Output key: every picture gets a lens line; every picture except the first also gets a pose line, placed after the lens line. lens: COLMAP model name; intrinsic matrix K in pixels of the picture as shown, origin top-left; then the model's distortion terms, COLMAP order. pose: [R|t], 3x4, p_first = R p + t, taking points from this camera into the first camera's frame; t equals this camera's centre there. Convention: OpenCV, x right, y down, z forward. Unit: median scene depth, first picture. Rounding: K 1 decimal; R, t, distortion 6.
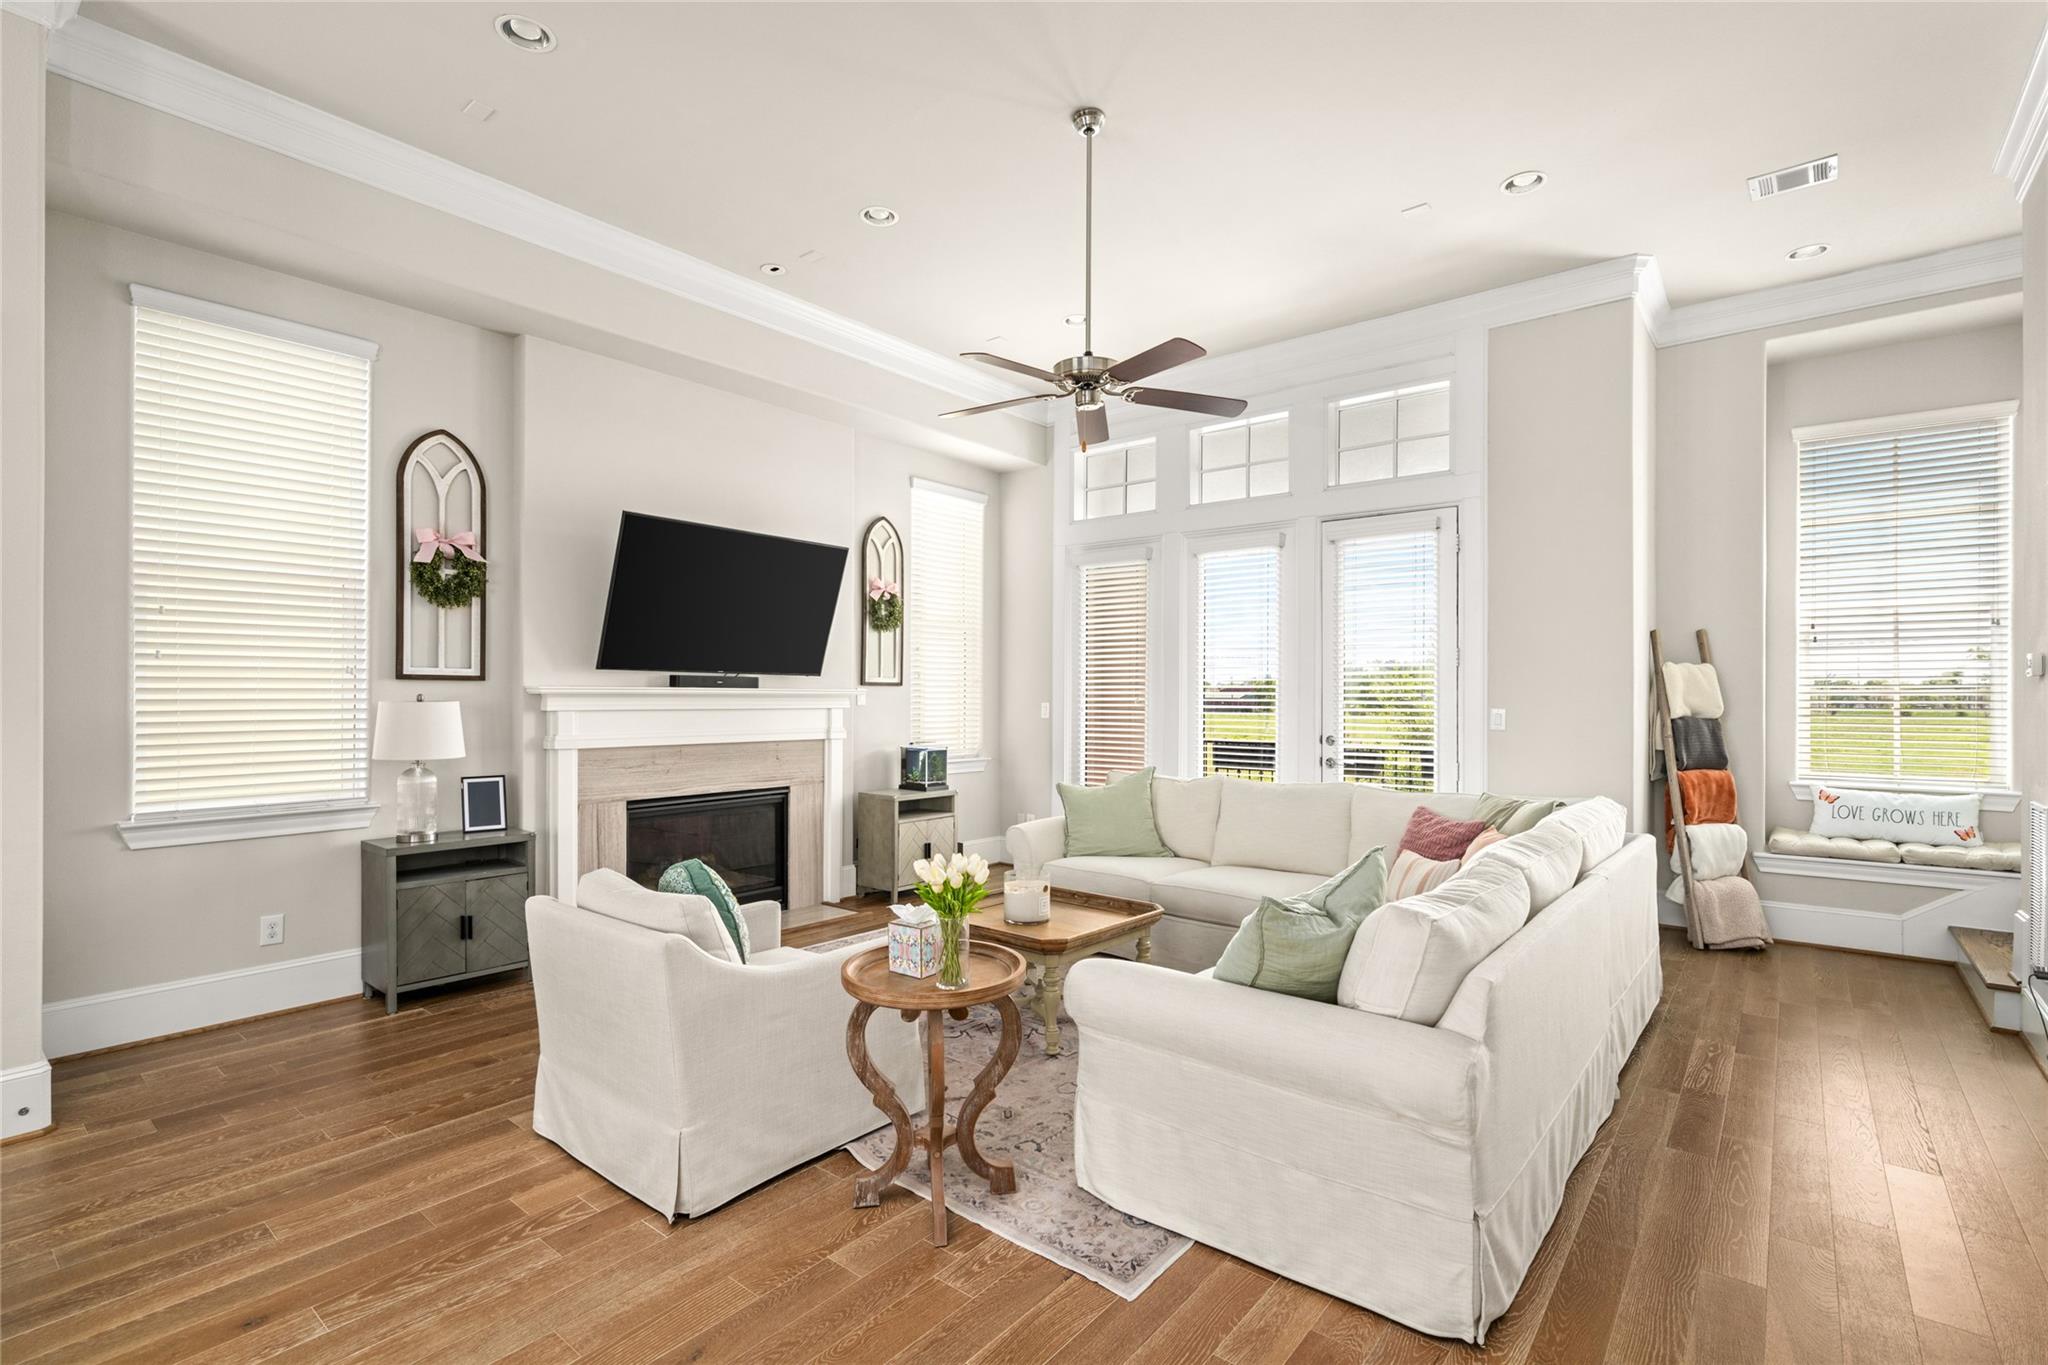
lens RADIAL K [[941.7, 0, 1021.7], [0, 941.7, 695.8], [0, 0, 1]] dist [-0.005422, 0.001597]
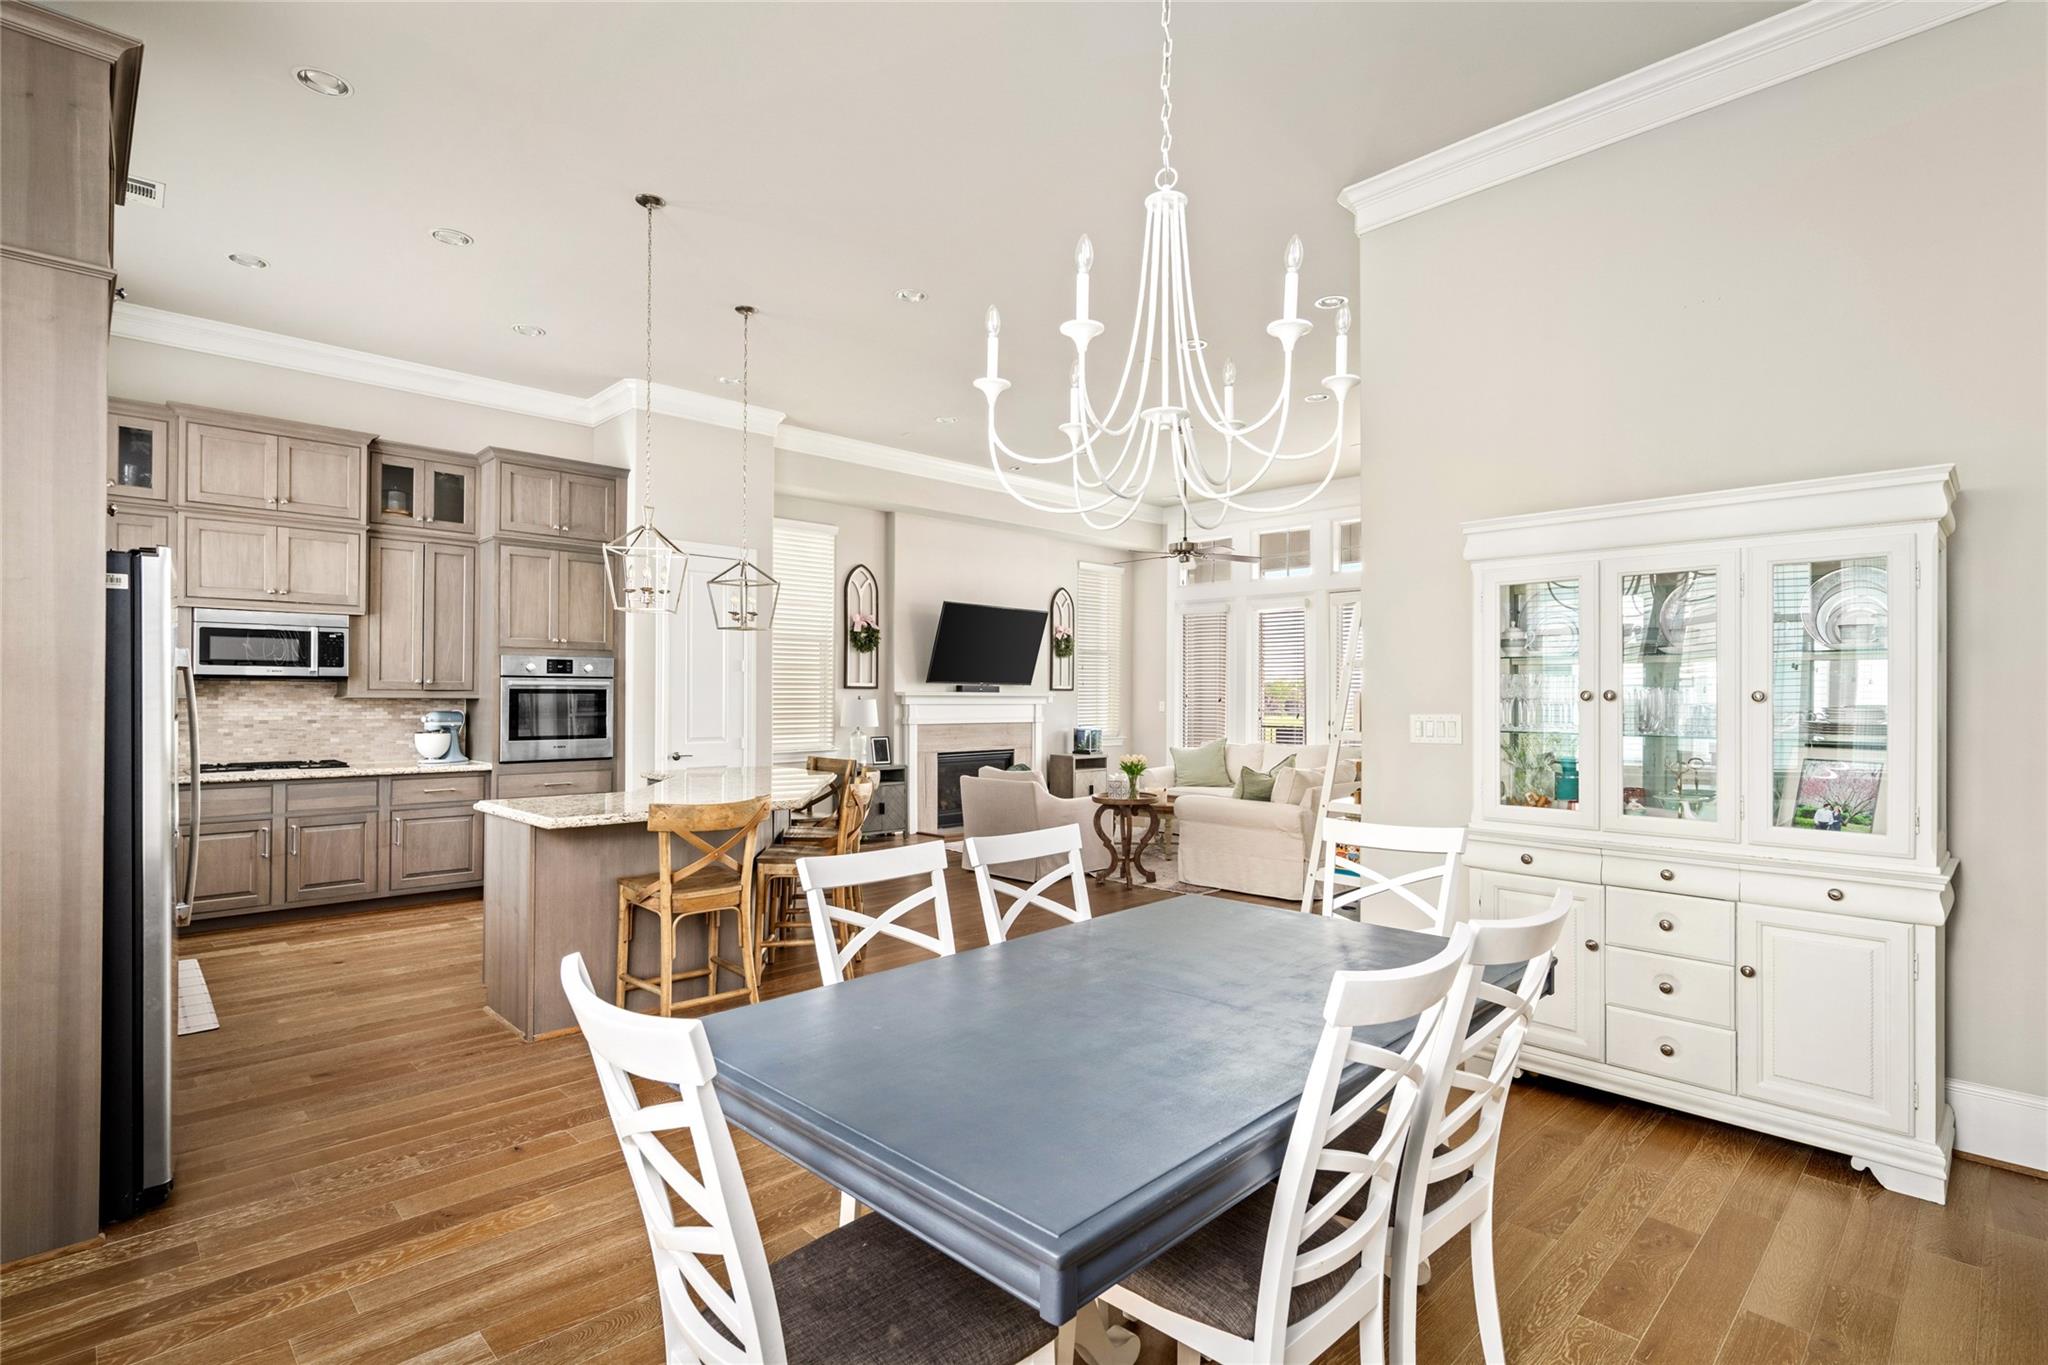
lens RADIAL K [[985.2, 0, 1019.3], [0, 985.2, 689.4], [0, 0, 1]] dist [-0.001612, -0.000008]
pose [[0.993770, -0.000243, -0.111451, -0.038026], [-0.000739, 0.999961, -0.008771, 0.002421], [0.111449, 0.008799, 0.993731, -0.879600]]
